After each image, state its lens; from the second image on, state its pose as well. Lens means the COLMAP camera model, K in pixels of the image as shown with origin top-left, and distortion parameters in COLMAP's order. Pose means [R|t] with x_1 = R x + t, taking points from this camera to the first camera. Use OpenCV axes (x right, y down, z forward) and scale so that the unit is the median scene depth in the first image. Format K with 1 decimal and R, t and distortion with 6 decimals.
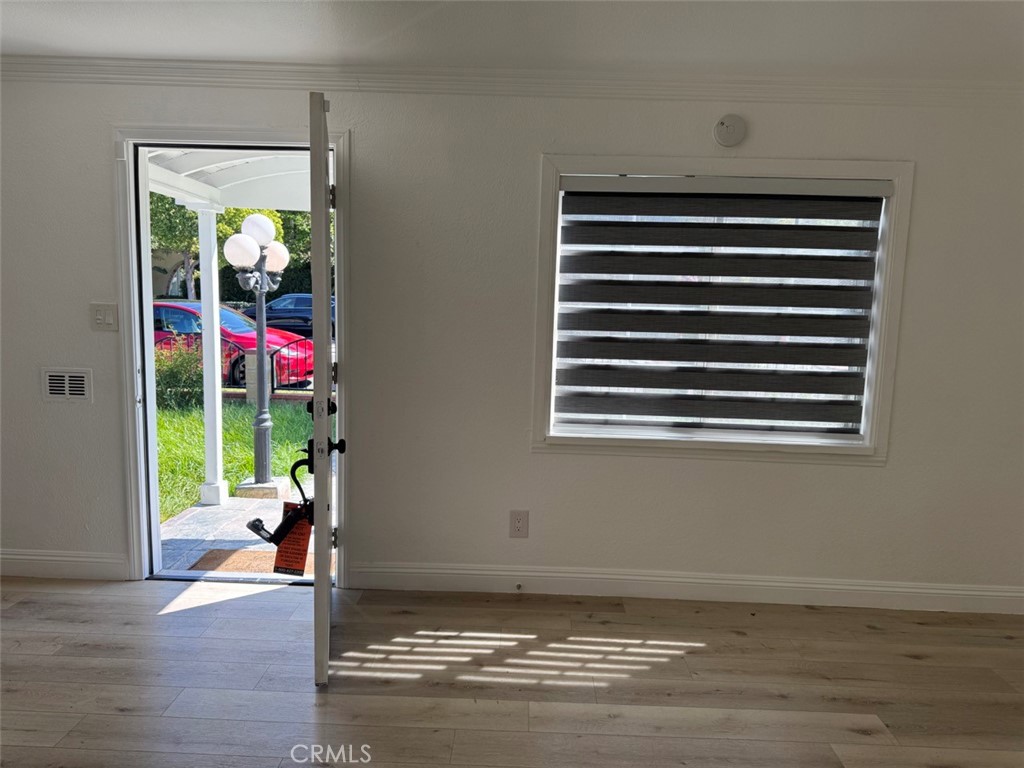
lens RADIAL K [[701.9, 0, 514.2], [0, 701.9, 378.8], [0, 0, 1]] dist [0.011119, 0.000283]
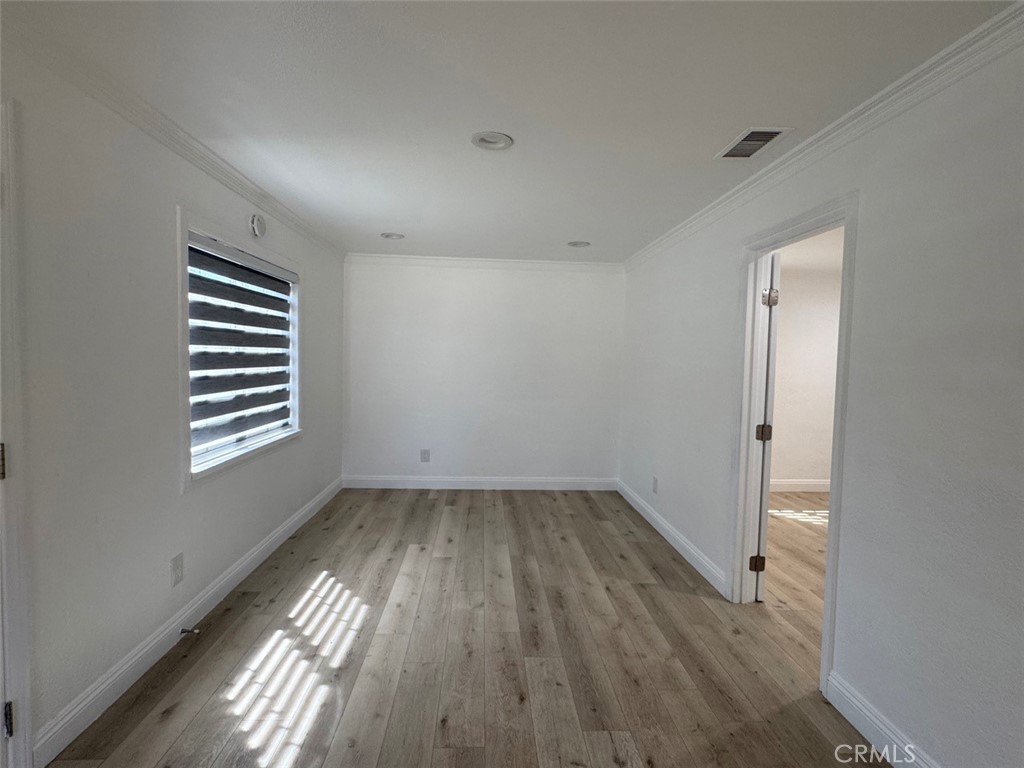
lens RADIAL K [[509.8, 0, 514.5], [0, 509.8, 389.0], [0, 0, 1]] dist [-0.000860, -0.000229]
pose [[-0.093374, -0.089370, 0.991612, -0.834994], [0.069532, 0.992946, 0.096038, -0.092970], [-0.993200, 0.077916, -0.086501, 0.662509]]
